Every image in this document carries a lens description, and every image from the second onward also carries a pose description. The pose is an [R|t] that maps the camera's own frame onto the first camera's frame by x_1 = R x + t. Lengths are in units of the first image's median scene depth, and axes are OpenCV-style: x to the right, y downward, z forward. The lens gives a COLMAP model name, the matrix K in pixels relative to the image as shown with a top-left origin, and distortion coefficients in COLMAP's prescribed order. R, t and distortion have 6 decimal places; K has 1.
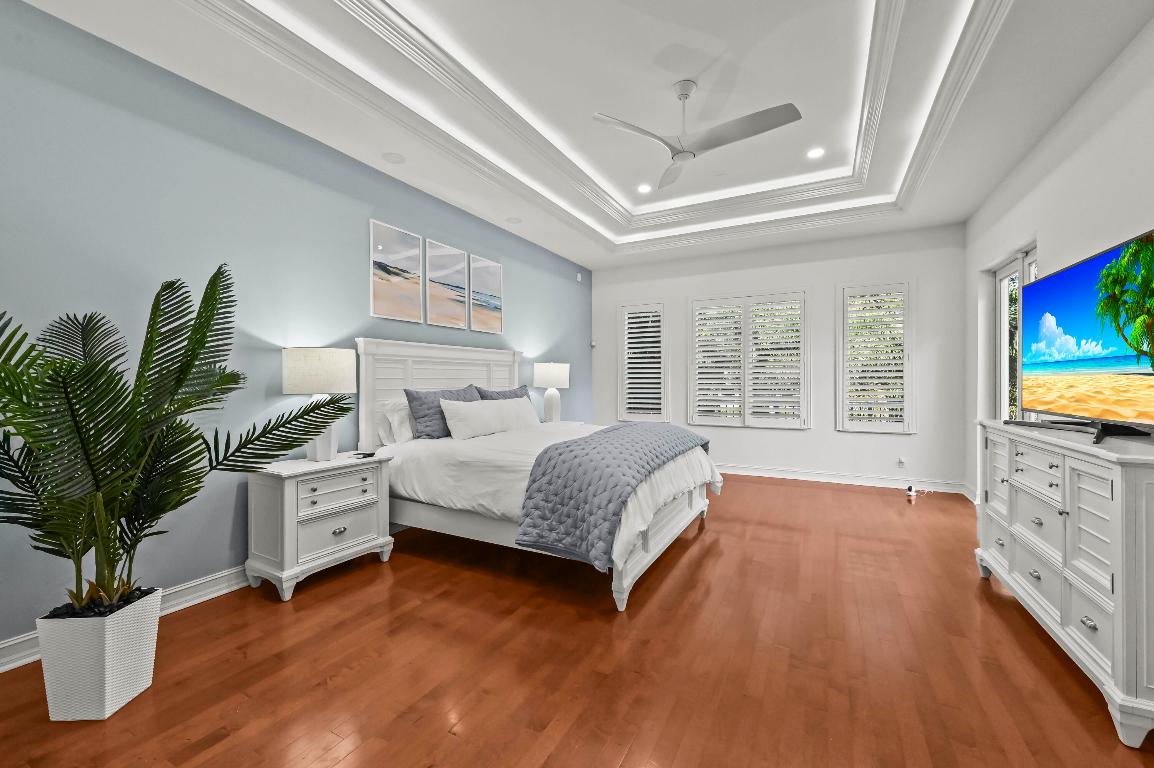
lens RADIAL K [[468.7, 0, 577.0], [0, 468.7, 384.0], [0, 0, 1]] dist [0.000489, 0.000007]
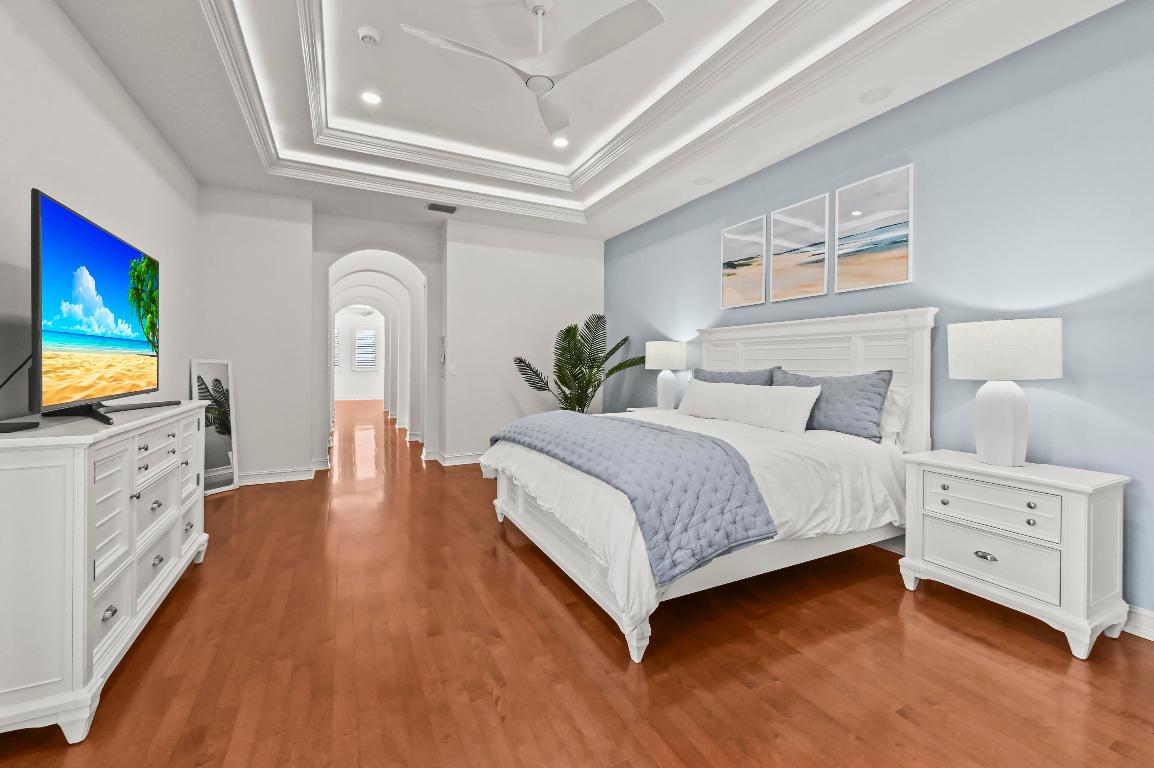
lens RADIAL K [[460.3, 0, 579.8], [0, 460.3, 364.5], [0, 0, 1]] dist [-0.057522, -0.000011]
pose [[-0.579678, 0.002036, -0.814843, 0.832632], [-0.007393, 0.999943, 0.007759, -0.007077], [0.814812, 0.010522, -0.579629, 1.548907]]
